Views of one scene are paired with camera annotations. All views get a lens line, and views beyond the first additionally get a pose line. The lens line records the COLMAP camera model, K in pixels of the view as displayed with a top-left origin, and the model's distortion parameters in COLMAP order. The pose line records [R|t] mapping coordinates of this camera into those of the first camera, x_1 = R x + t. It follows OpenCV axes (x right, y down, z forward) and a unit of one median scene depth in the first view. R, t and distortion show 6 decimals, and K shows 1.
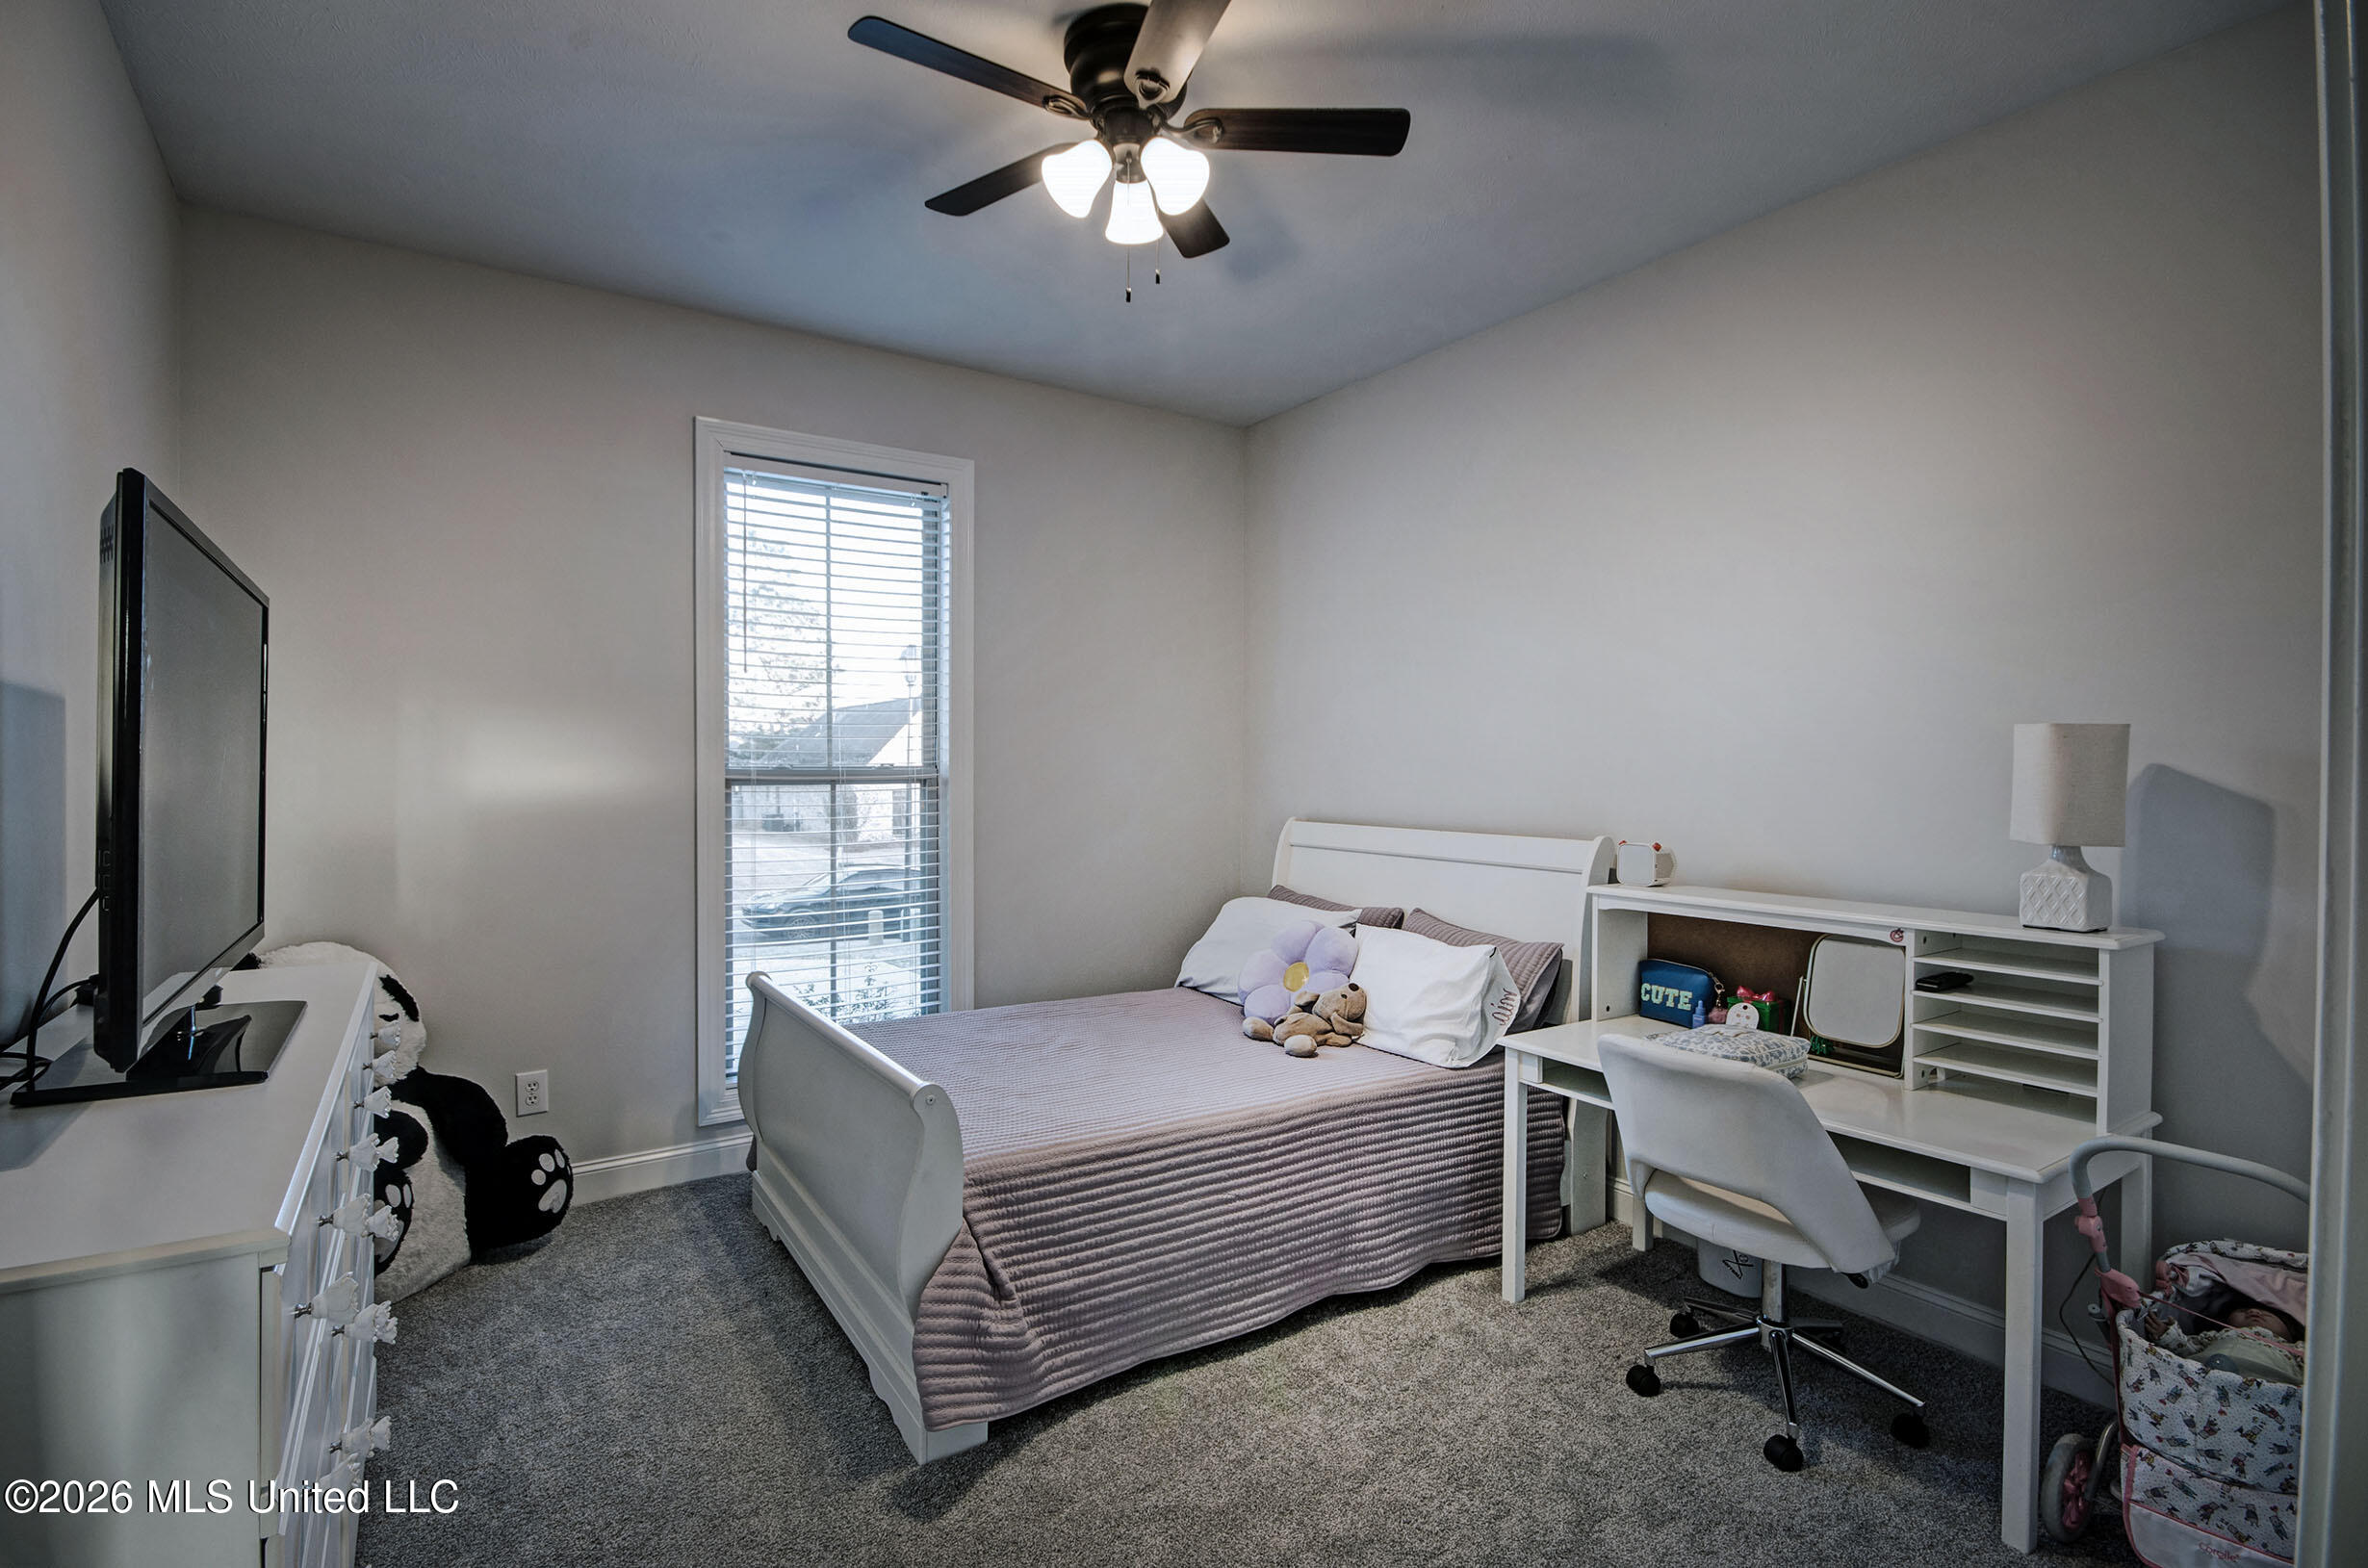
lens RADIAL K [[1142.2, 0, 1184.0], [0, 1142.2, 784.0], [0, 0, 1]] dist [-0.000962, -0.000392]
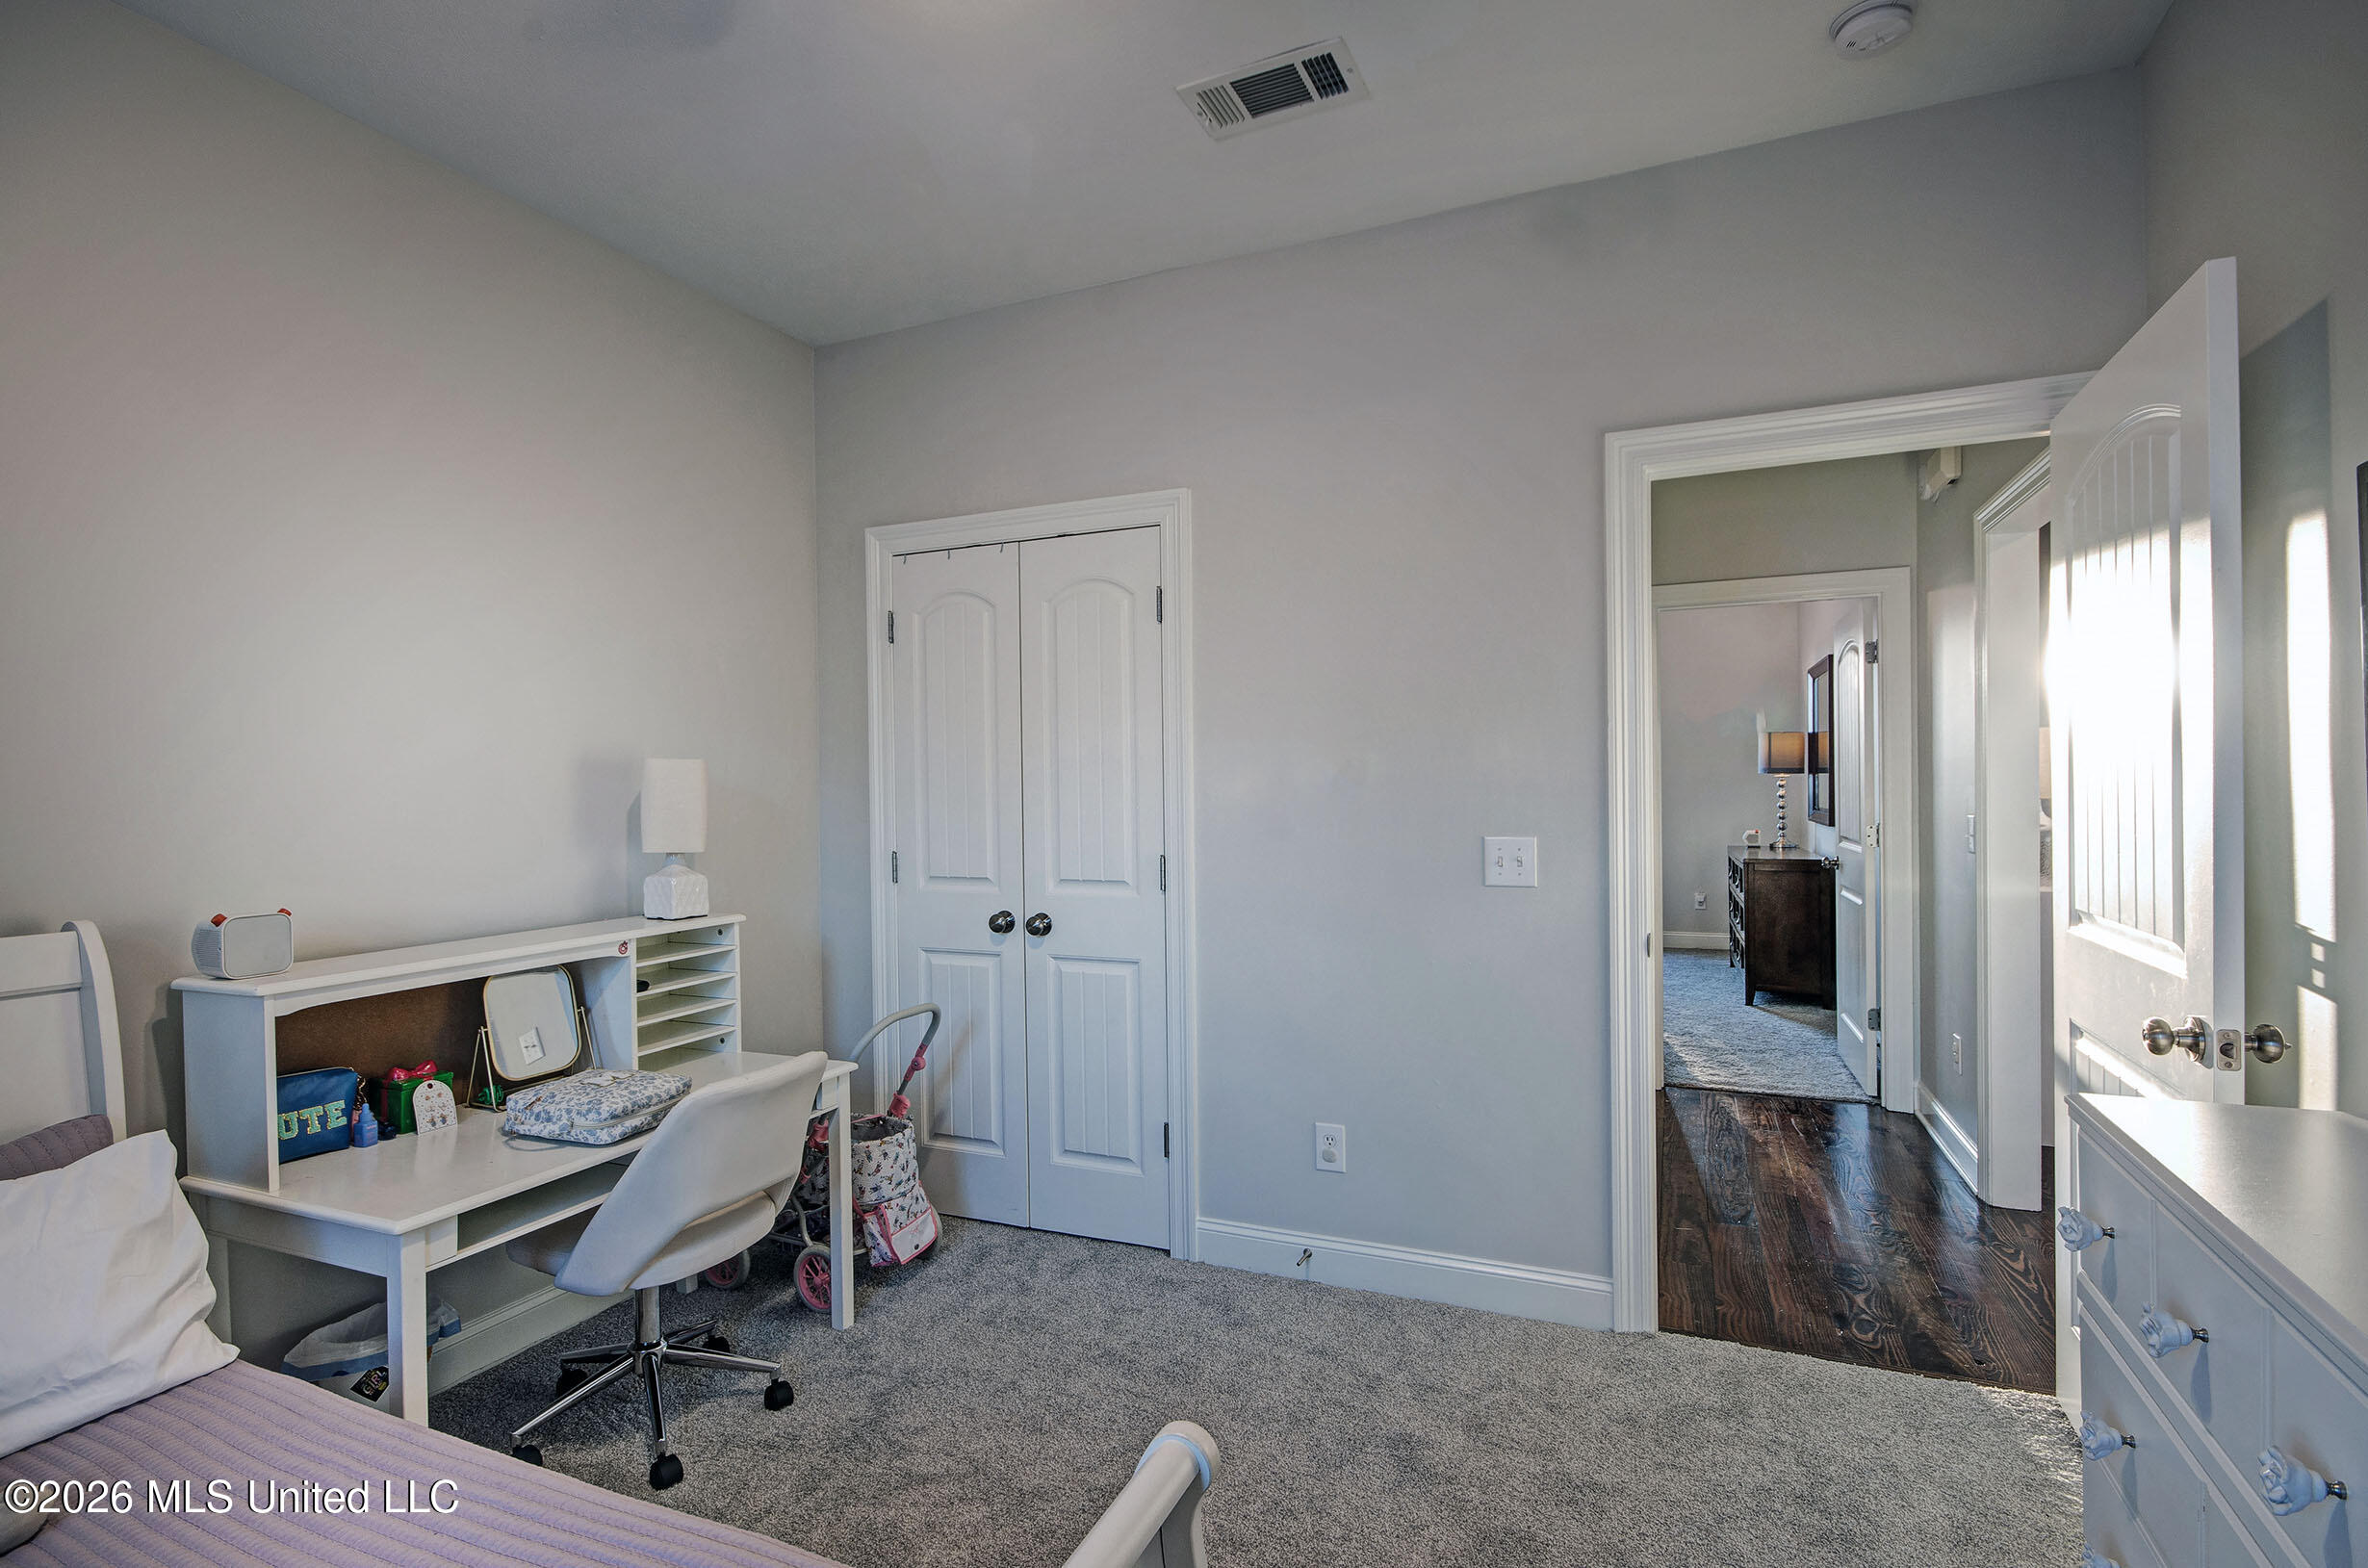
lens RADIAL K [[1084.4, 0, 1184.0], [0, 1084.4, 784.0], [0, 0, 1]] dist [0.013697, -0.000620]
pose [[-0.522290, 0.003435, 0.852761, -0.494566], [0.024202, 0.999649, 0.010796, -0.021405], [-0.852424, 0.026277, -0.522190, 0.969780]]
